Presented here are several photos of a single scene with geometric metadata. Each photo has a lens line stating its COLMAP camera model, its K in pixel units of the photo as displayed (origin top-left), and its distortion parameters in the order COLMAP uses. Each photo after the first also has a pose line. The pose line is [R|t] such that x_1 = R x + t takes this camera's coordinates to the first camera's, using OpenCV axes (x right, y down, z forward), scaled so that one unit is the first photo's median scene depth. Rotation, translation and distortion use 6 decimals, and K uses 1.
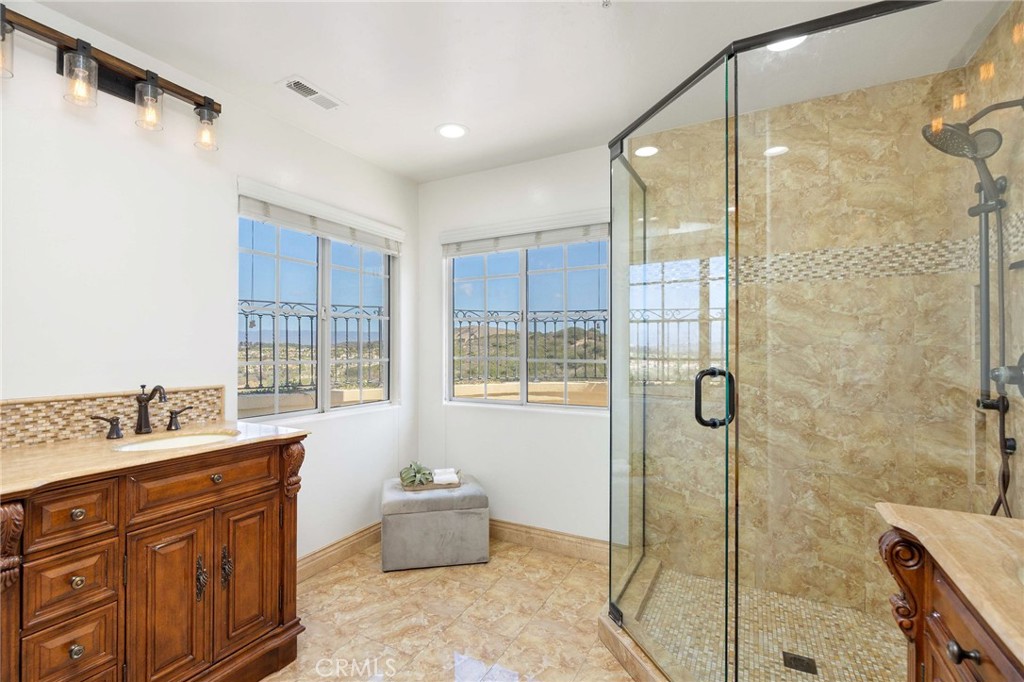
lens RADIAL K [[459.8, 0, 504.6], [0, 459.8, 342.0], [0, 0, 1]] dist [-0.002836, -0.000574]
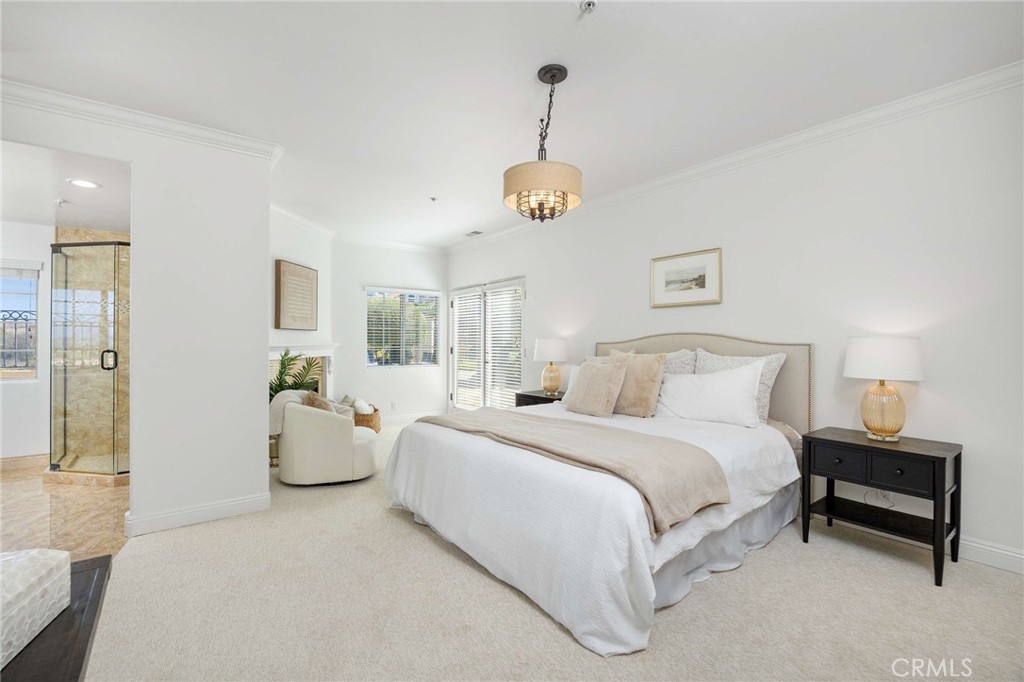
lens RADIAL K [[459.8, 0, 501.8], [0, 459.8, 340.2], [0, 0, 1]] dist [-0.002836, -0.000574]
pose [[0.428315, 0.000859, 0.903629, -0.642531], [-0.007794, 0.999966, 0.002744, -0.017549], [-0.903596, -0.008218, 0.428307, -1.450122]]
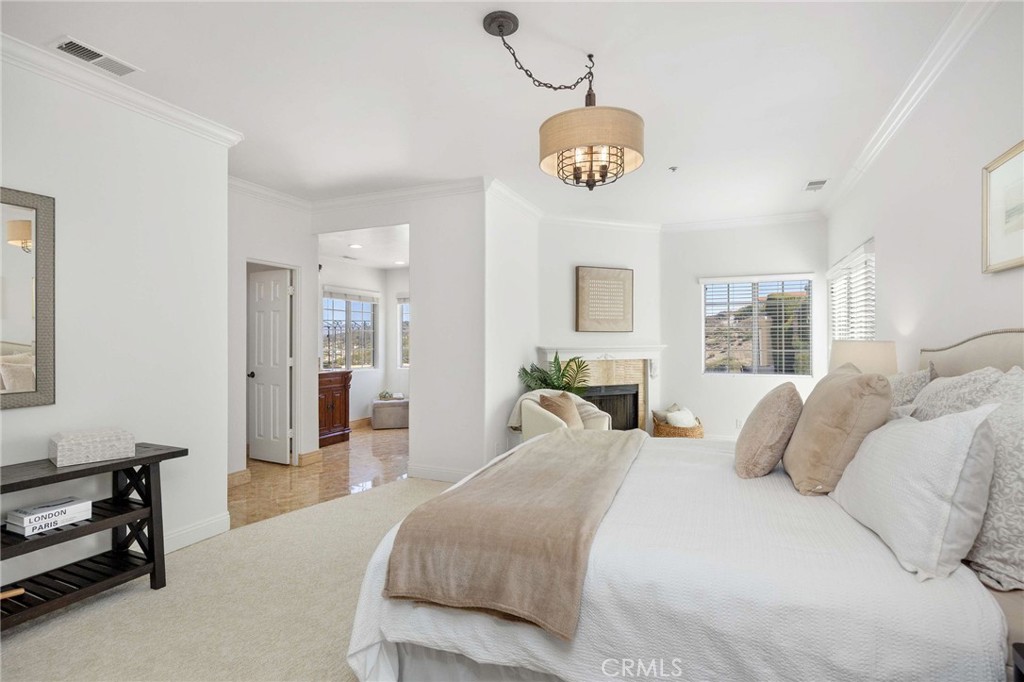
lens RADIAL K [[528.9, 0, 516.8], [0, 528.9, 340.8], [0, 0, 1]] dist [-0.002358, -0.000292]
pose [[0.998392, -0.000126, 0.056687, 0.402835], [-0.000214, 0.999982, 0.005980, -0.026629], [-0.056687, -0.005983, 0.998374, -2.170253]]
